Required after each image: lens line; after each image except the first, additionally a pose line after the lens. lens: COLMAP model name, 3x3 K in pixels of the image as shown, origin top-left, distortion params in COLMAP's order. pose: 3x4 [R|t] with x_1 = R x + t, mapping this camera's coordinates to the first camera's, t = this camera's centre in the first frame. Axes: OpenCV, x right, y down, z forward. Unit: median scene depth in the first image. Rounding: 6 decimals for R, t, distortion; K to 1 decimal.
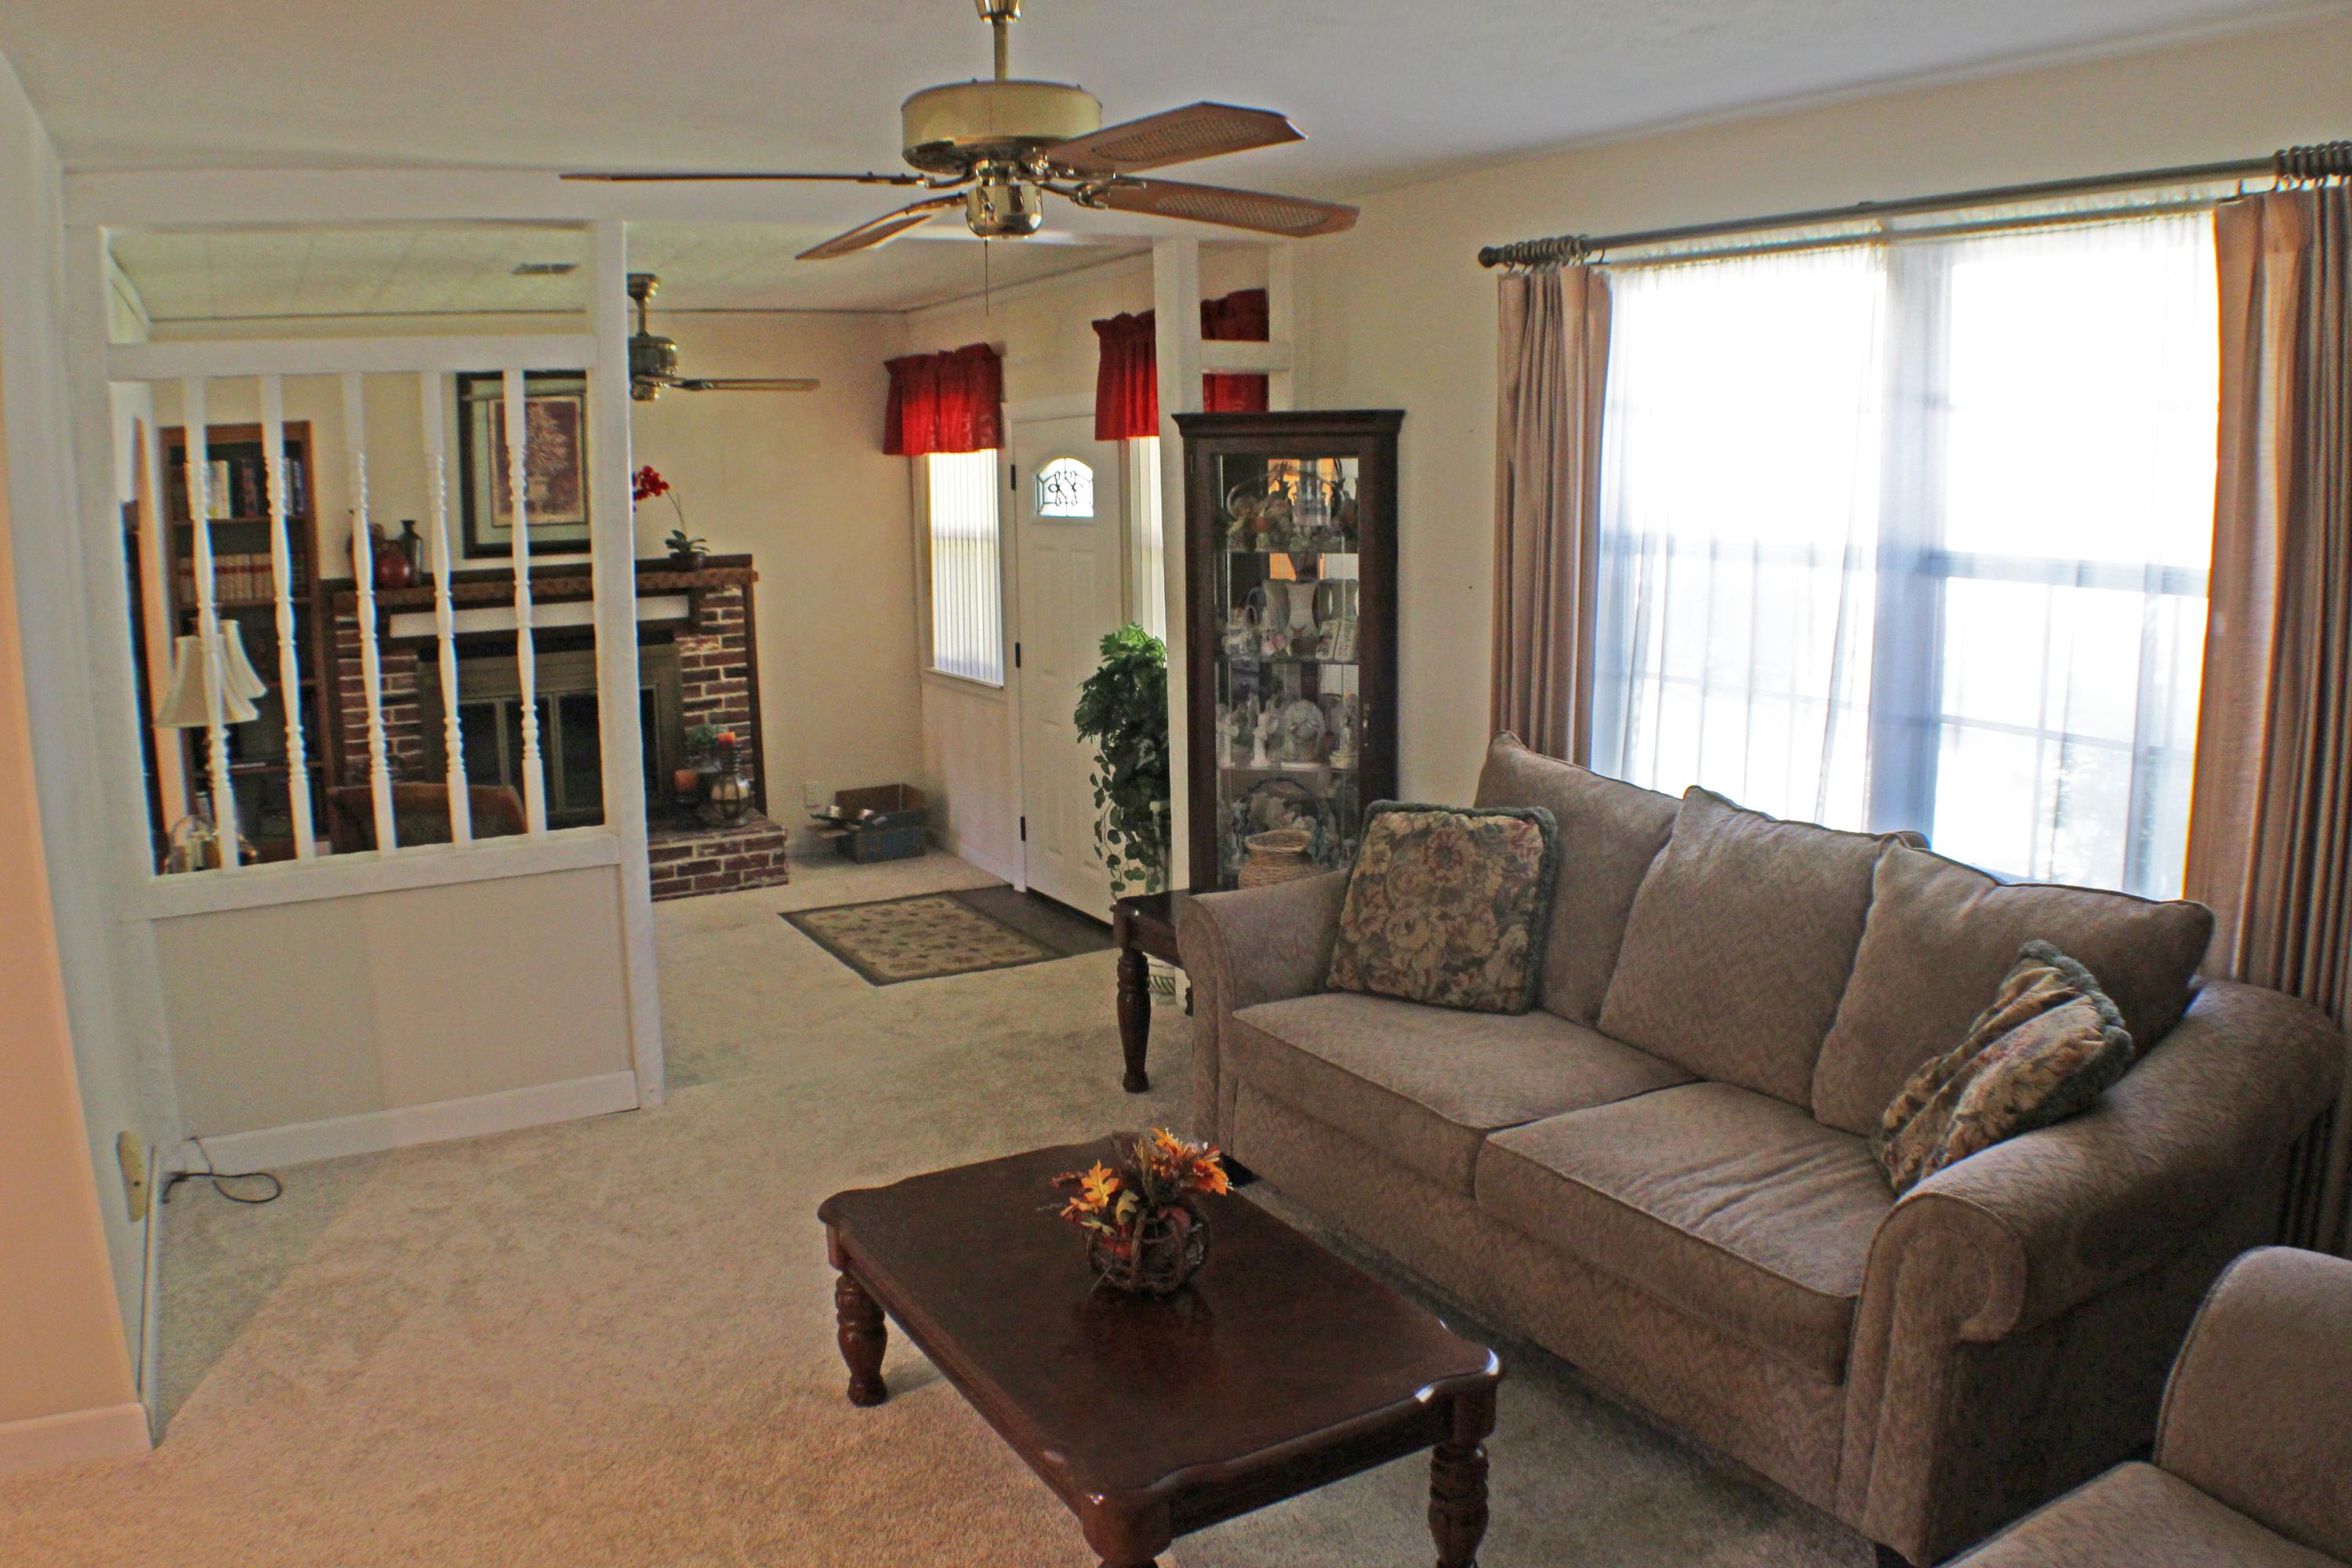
lens RADIAL K [[1790.8, 0, 1176.0], [0, 1790.8, 784.0], [0, 0, 1]] dist [-0.214105, 0.072061]
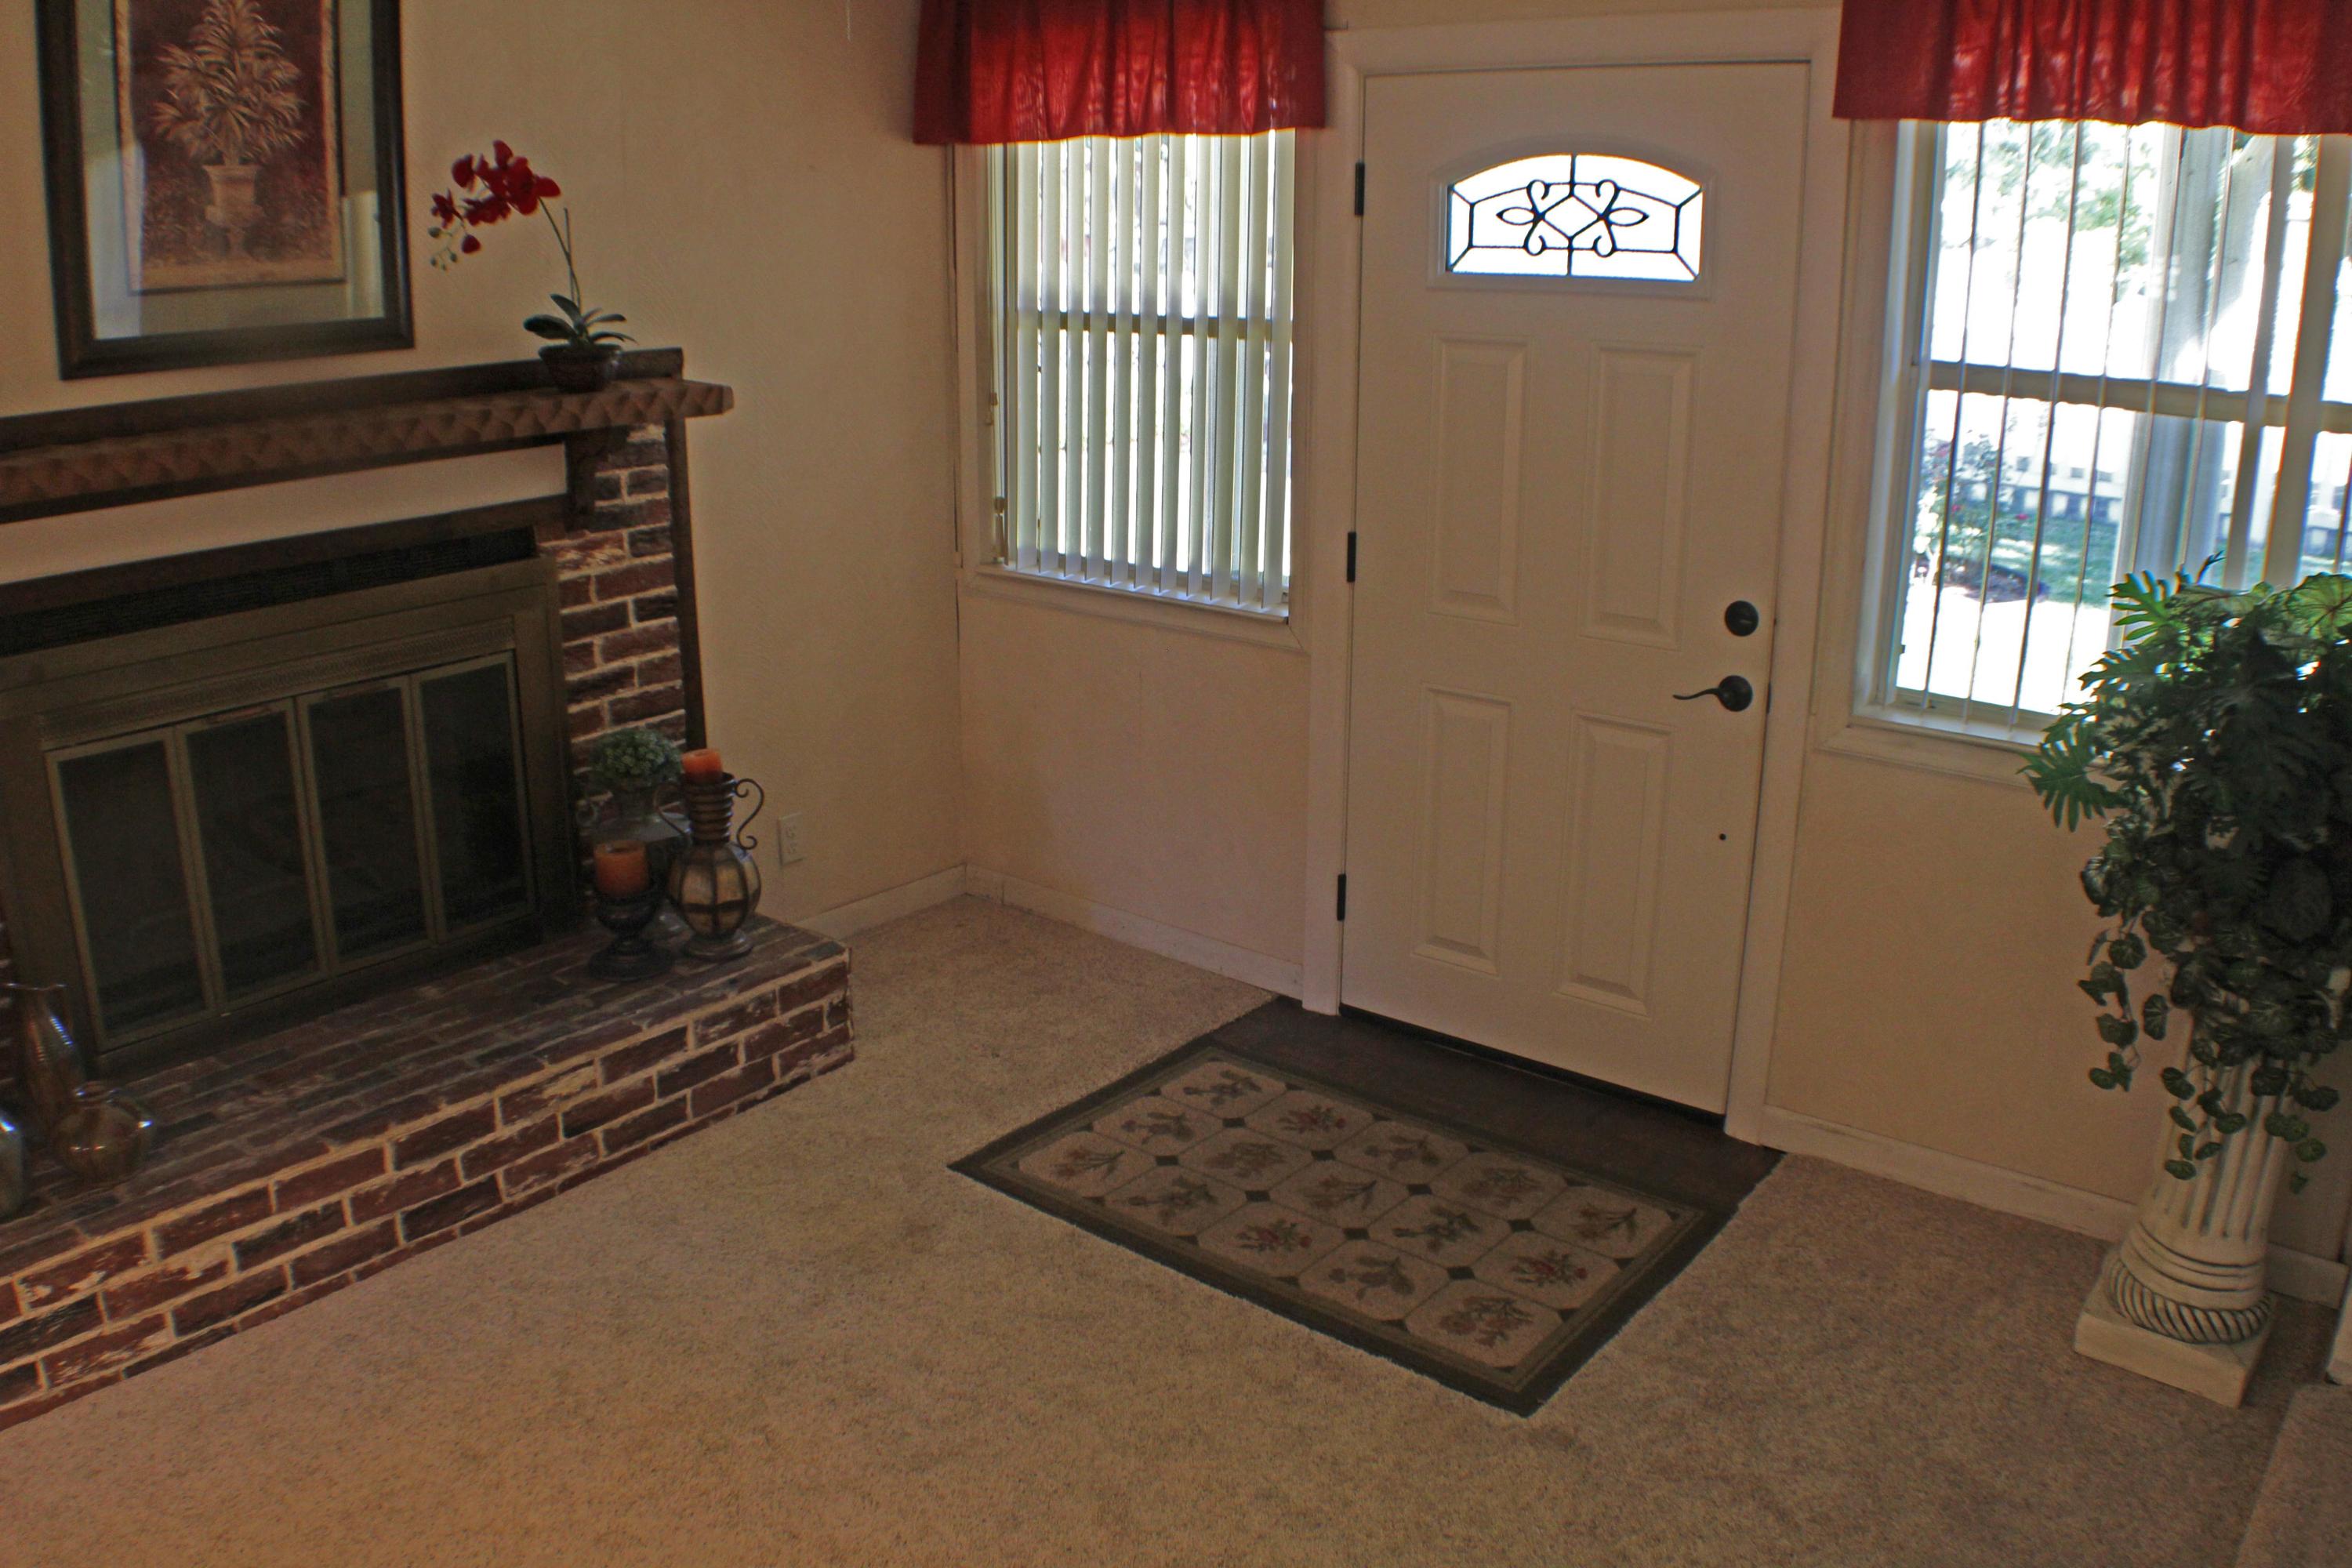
lens RADIAL K [[1849.2, 0, 1176.0], [0, 1849.2, 784.0], [0, 0, 1]] dist [-0.197616, 0.034434]
pose [[0.926352, -0.089004, 0.365993, -0.316633], [0.044751, 0.990805, 0.127680, -0.075674], [-0.373992, -0.101898, 0.921817, 0.534478]]
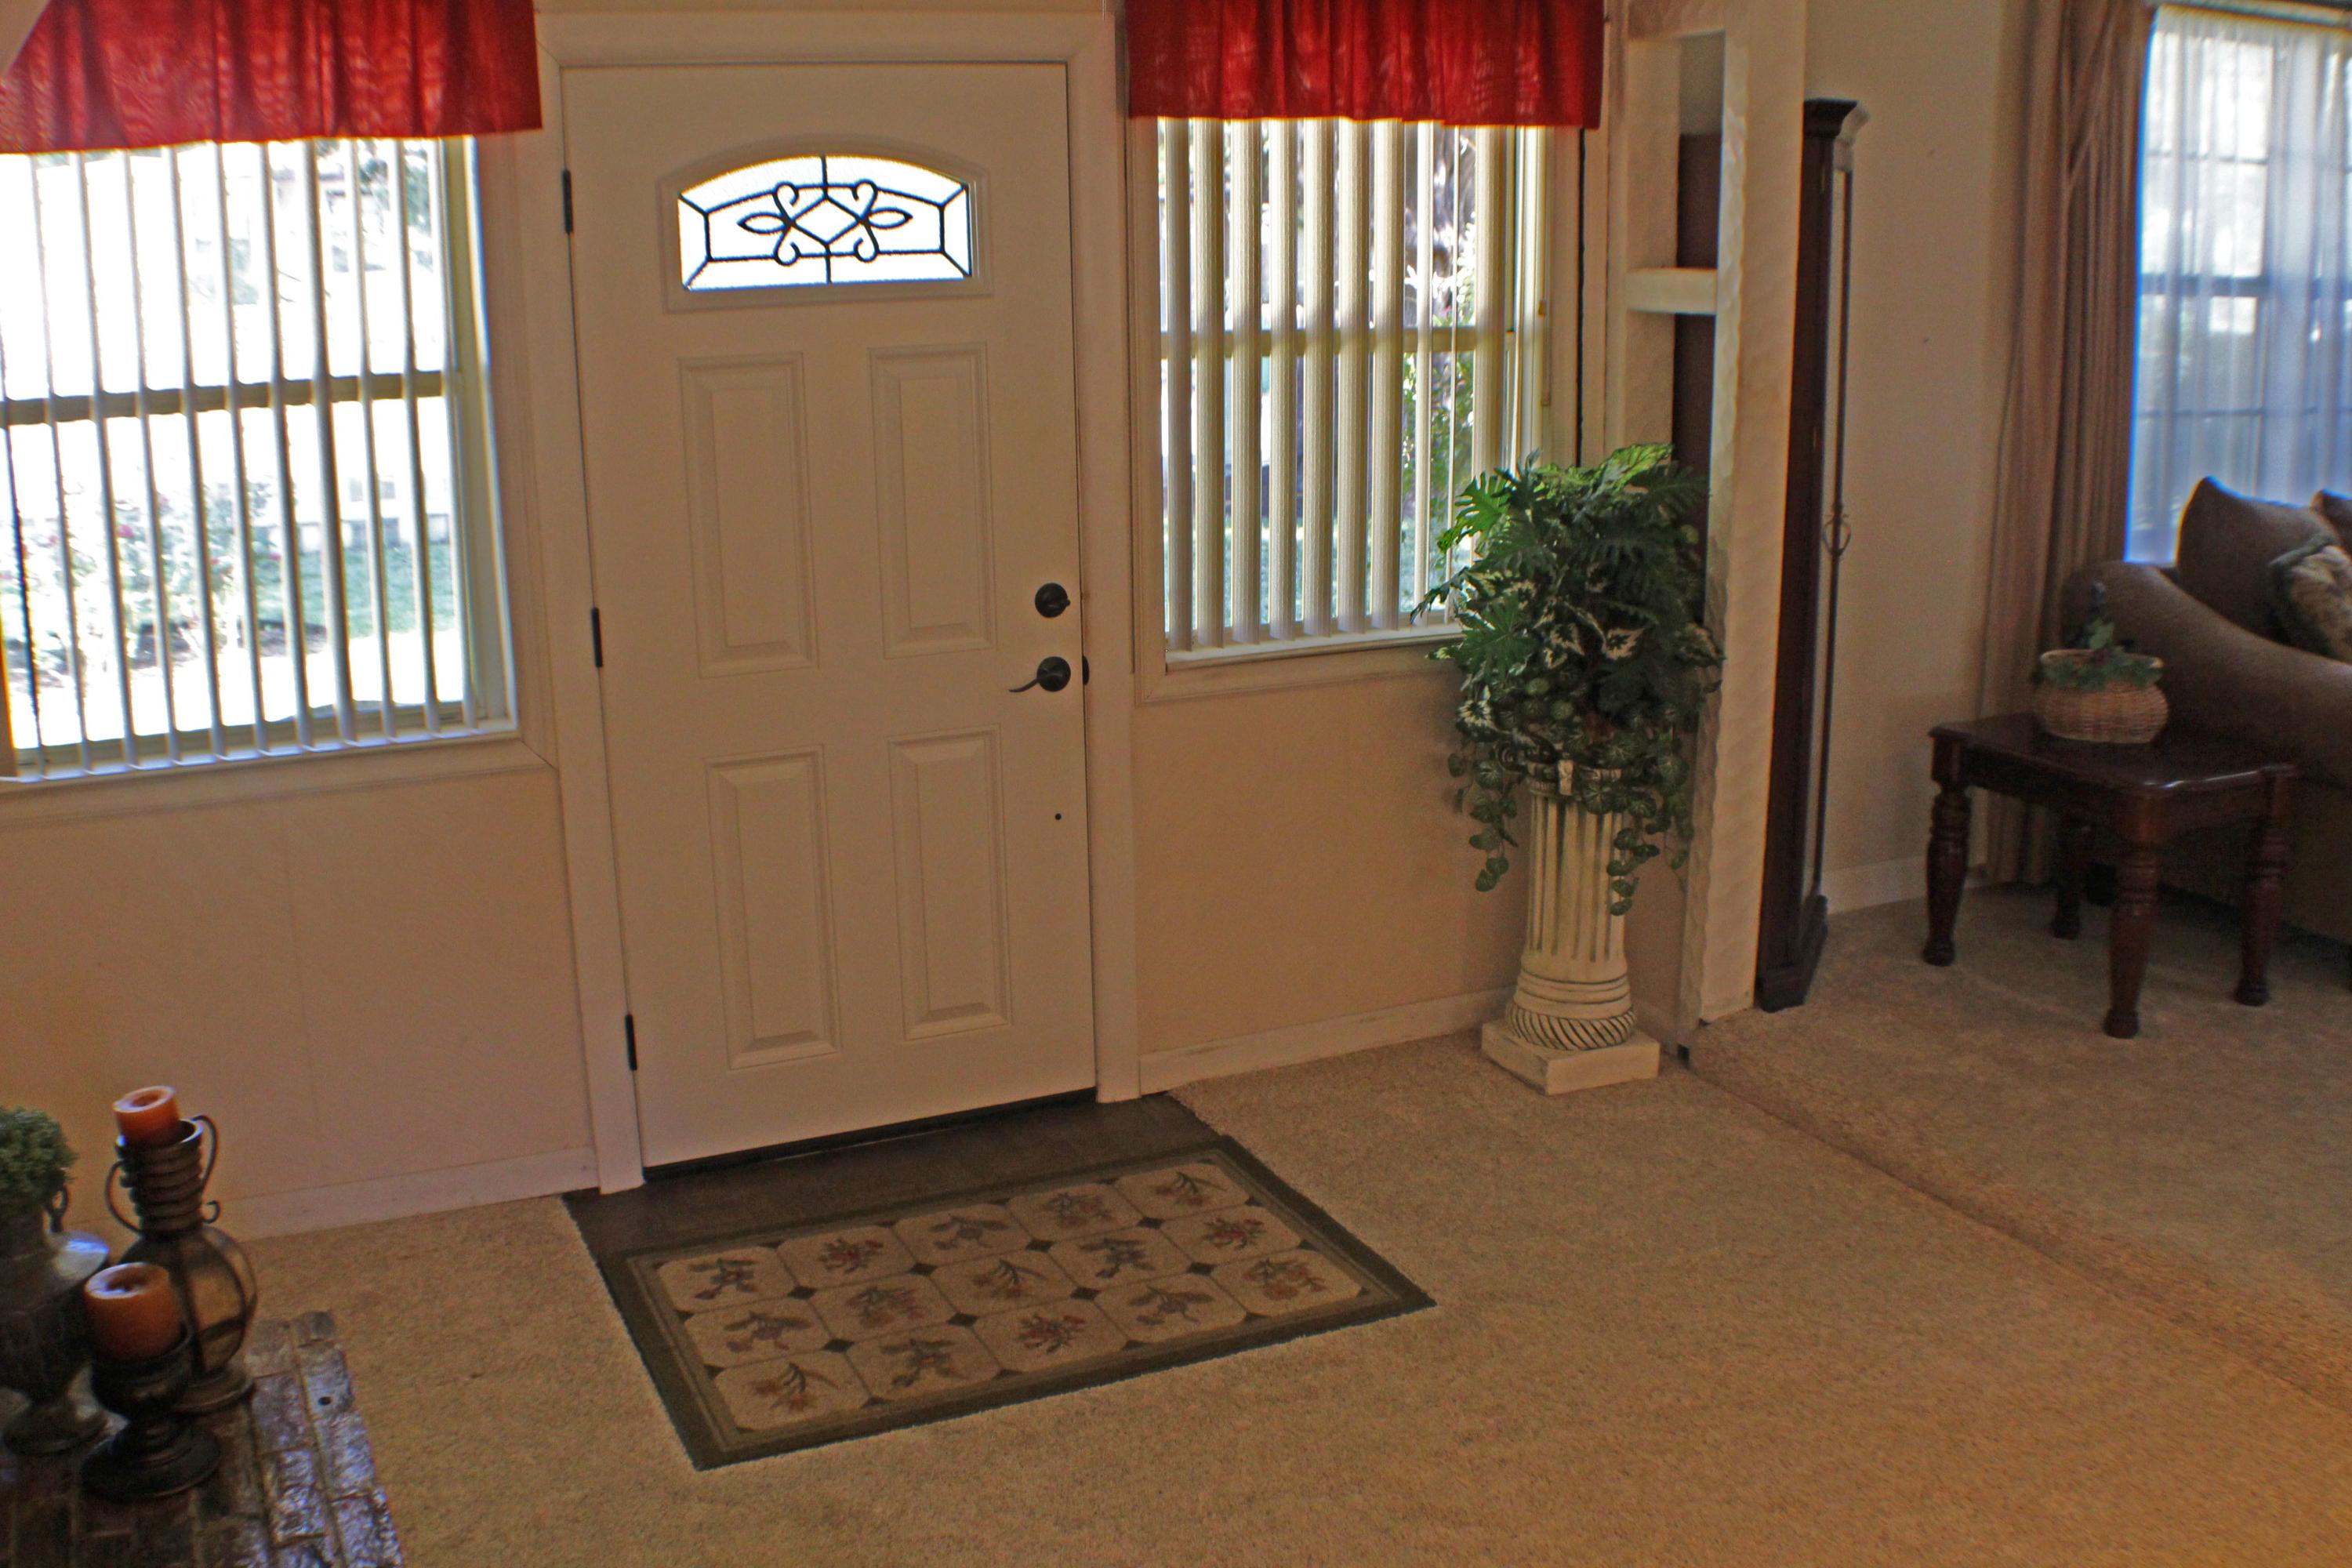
lens RADIAL K [[2280.7, 0, 1176.0], [0, 2280.7, 784.0], [0, 0, 1]] dist [-0.185424, 0.006759]
pose [[0.070590, -0.227420, 0.971235, -0.577487], [0.183160, 0.960064, 0.211492, -0.122383], [-0.980546, 0.162962, 0.109425, 0.800547]]
